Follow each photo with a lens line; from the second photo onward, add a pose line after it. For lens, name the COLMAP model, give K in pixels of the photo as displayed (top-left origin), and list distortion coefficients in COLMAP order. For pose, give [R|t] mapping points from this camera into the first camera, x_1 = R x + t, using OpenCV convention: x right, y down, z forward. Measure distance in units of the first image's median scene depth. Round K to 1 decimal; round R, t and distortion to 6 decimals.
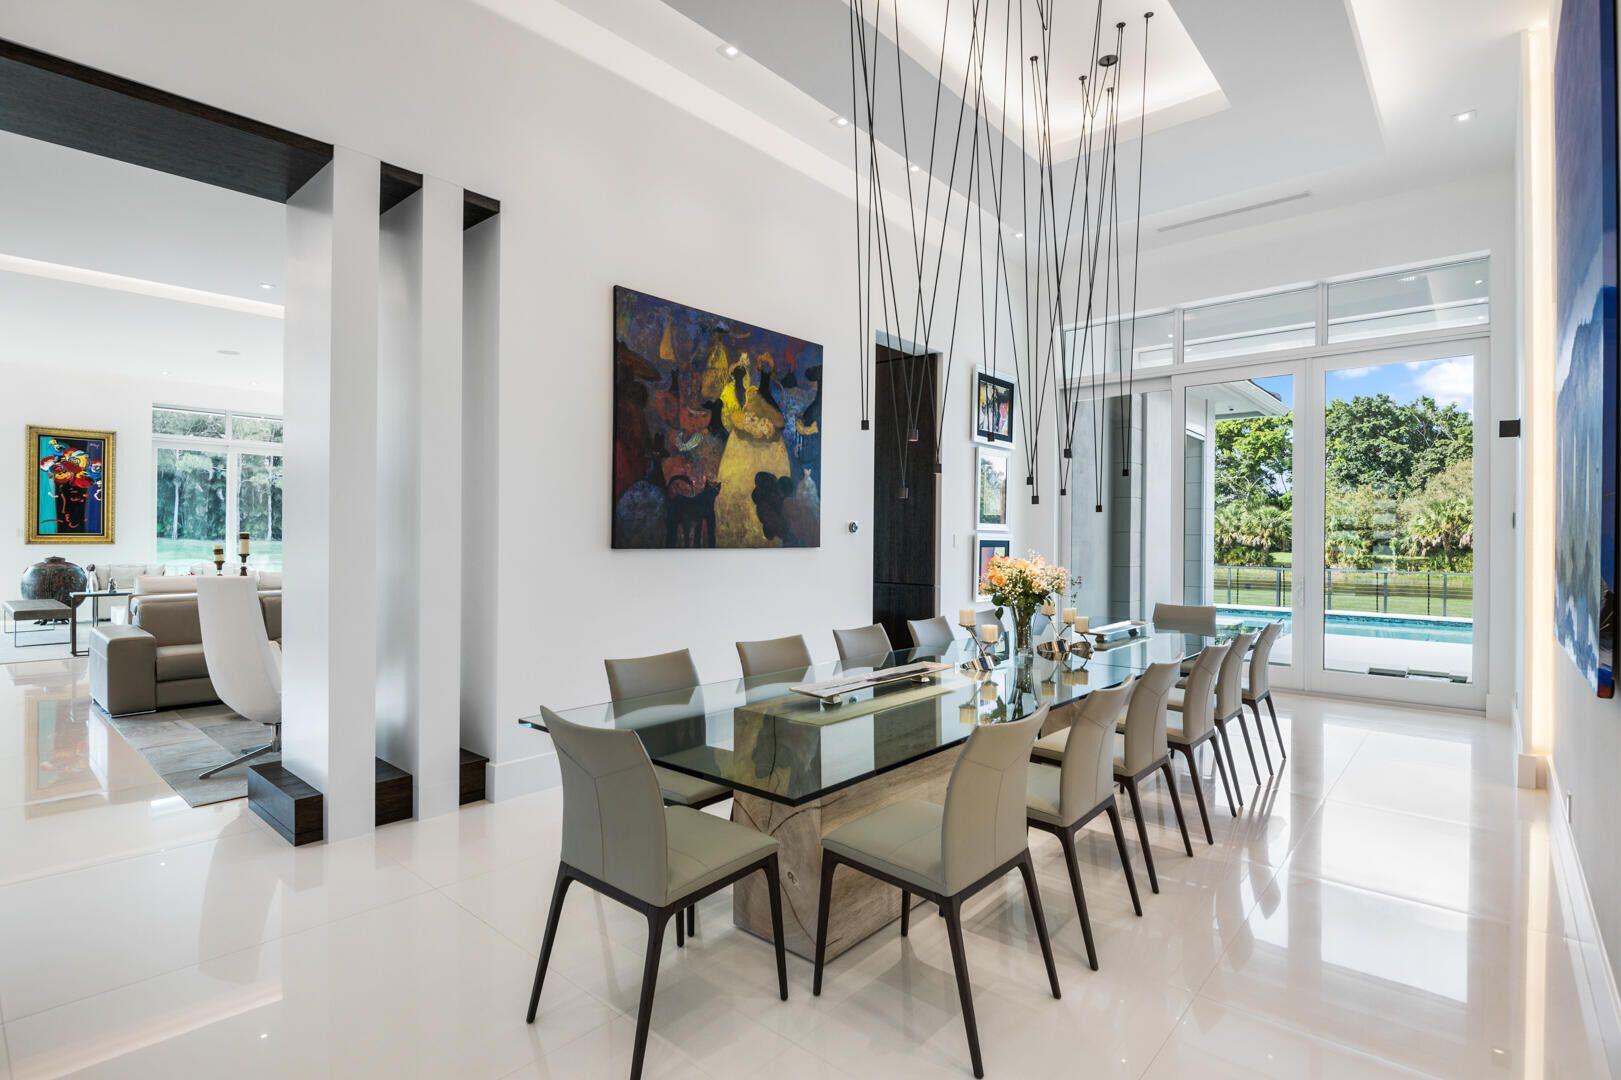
lens RADIAL K [[789.5, 0, 810.5], [0, 789.5, 540.0], [0, 0, 1]] dist [0.000760, 0.000054]
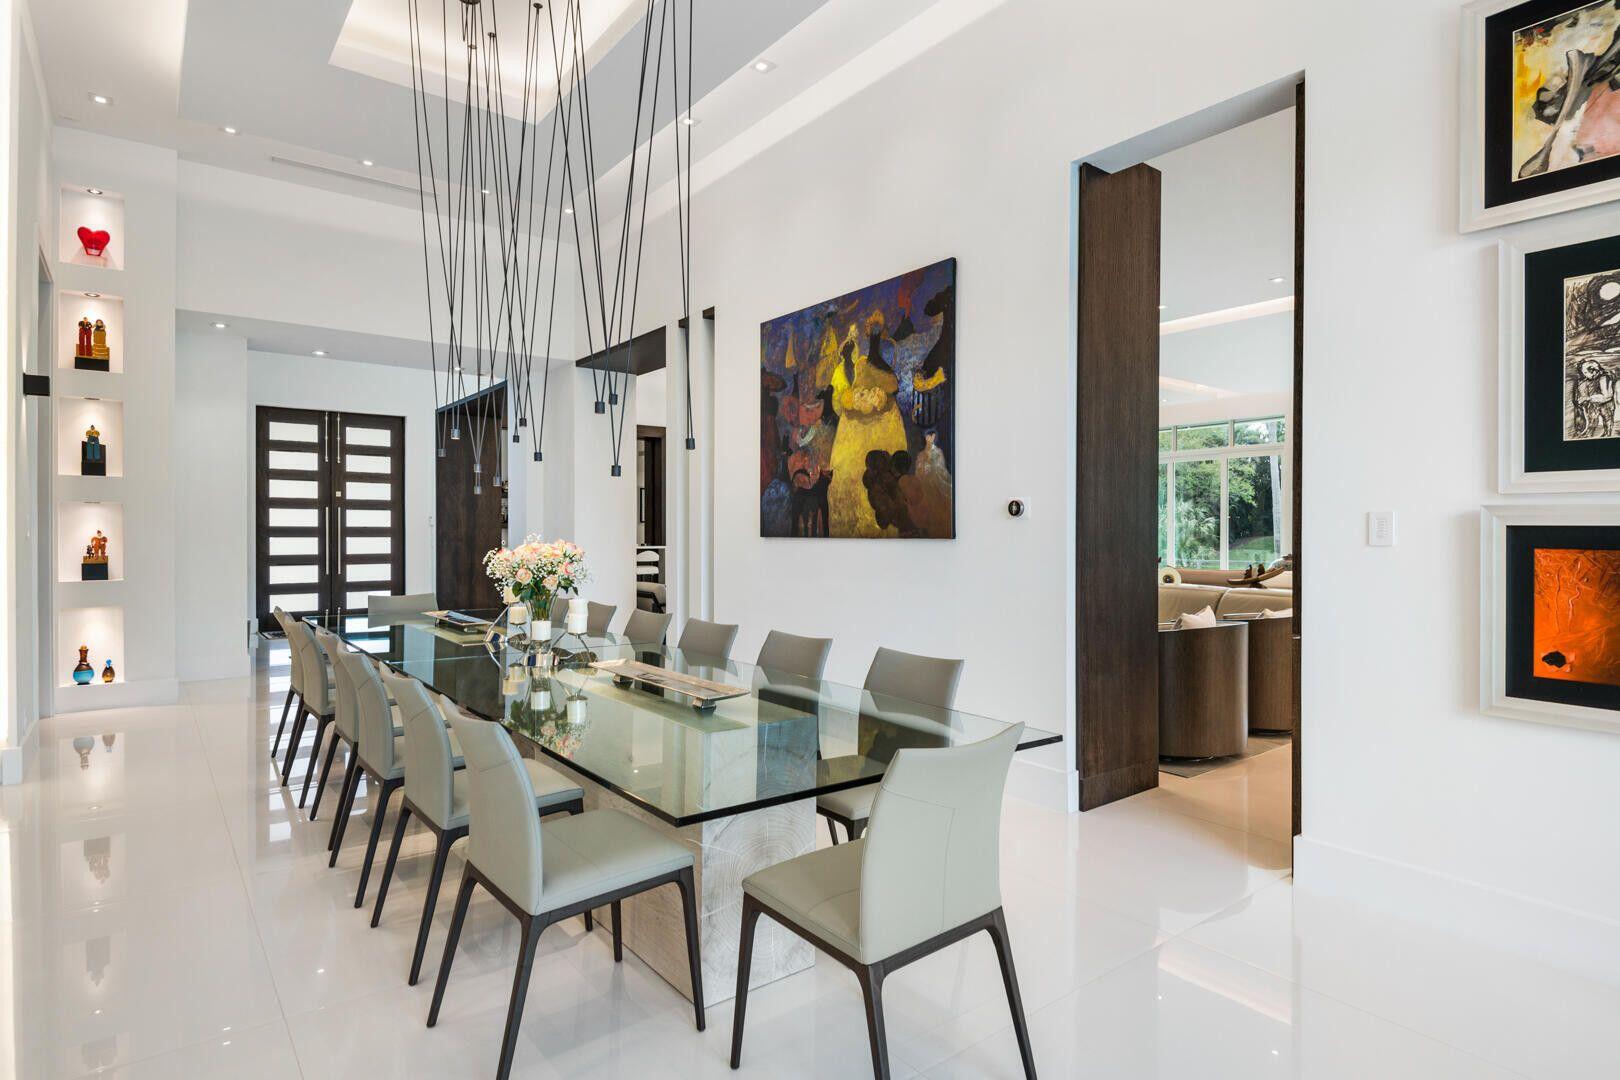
lens RADIAL K [[858.0, 0, 816.0], [0, 858.0, 534.8], [0, 0, 1]] dist [-0.001979, -0.000517]
pose [[-0.192587, -0.007519, -0.981251, 0.871162], [-0.007201, 0.999955, -0.006249, 0.012401], [0.981254, 0.005862, -0.192632, 1.117435]]
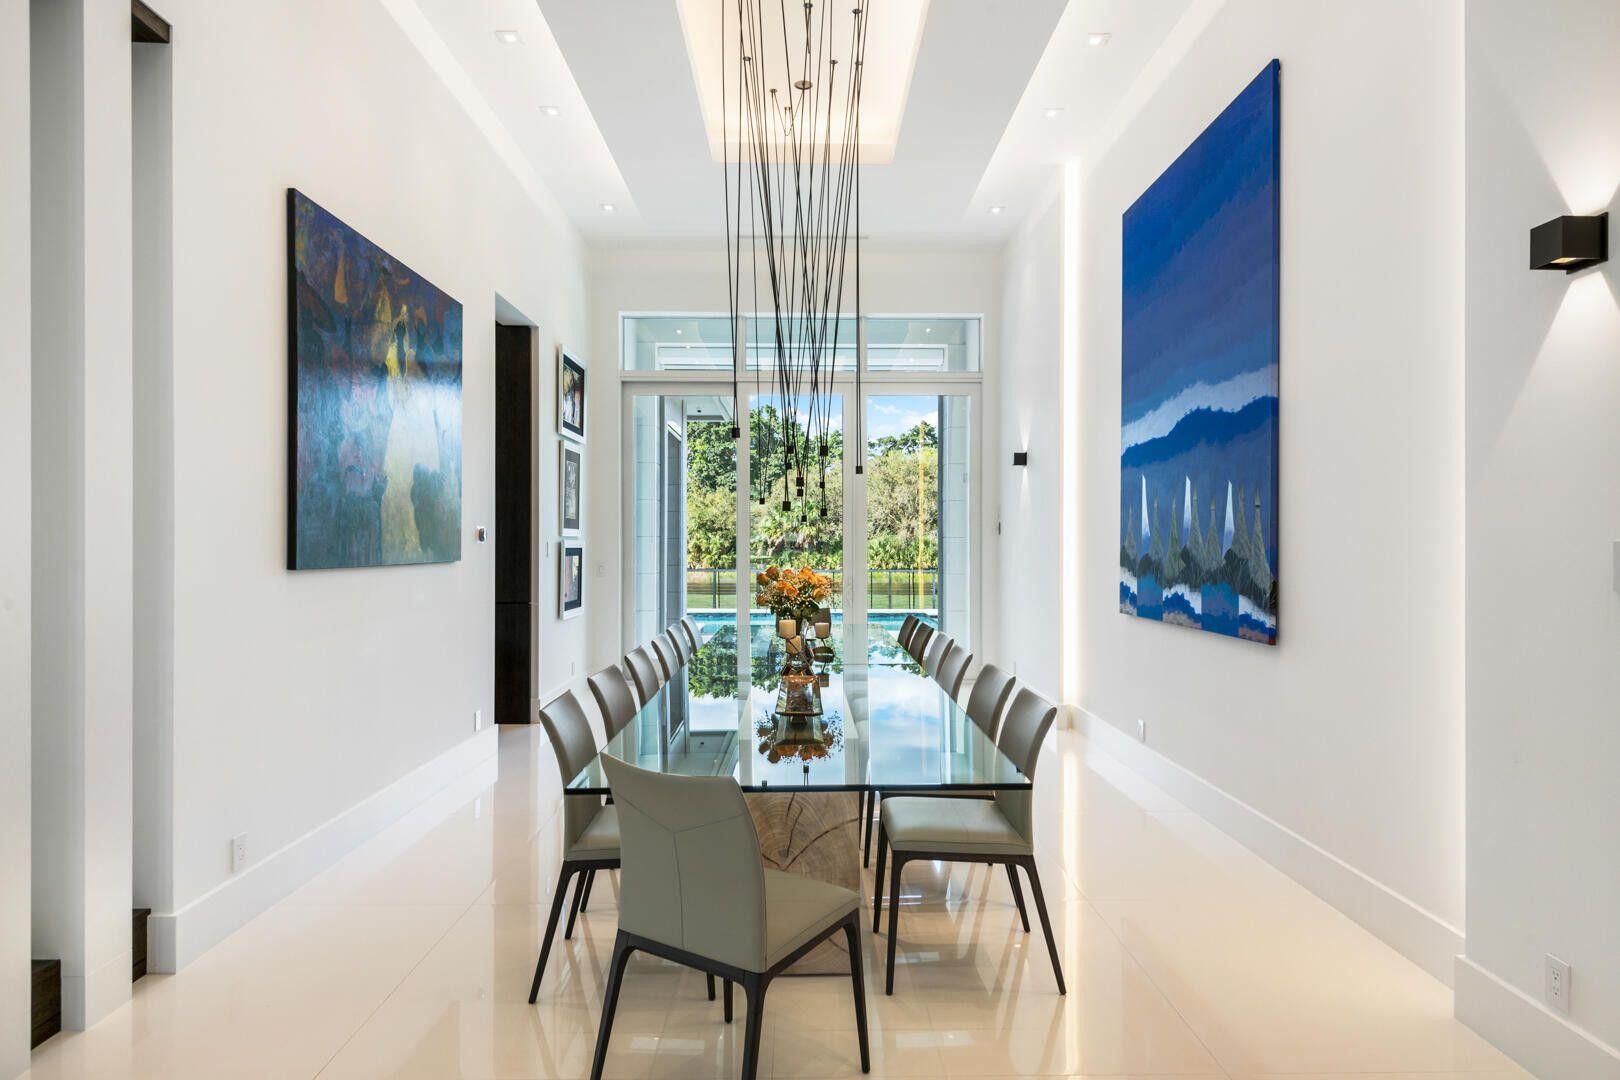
lens RADIAL K [[936.3, 0, 812.6], [0, 936.3, 544.8], [0, 0, 1]] dist [0.007154, -0.000208]
pose [[0.748297, -0.007776, 0.663318, -0.375813], [0.004695, 0.999968, 0.006427, -0.012223], [-0.663347, -0.001695, 0.748310, 0.072455]]
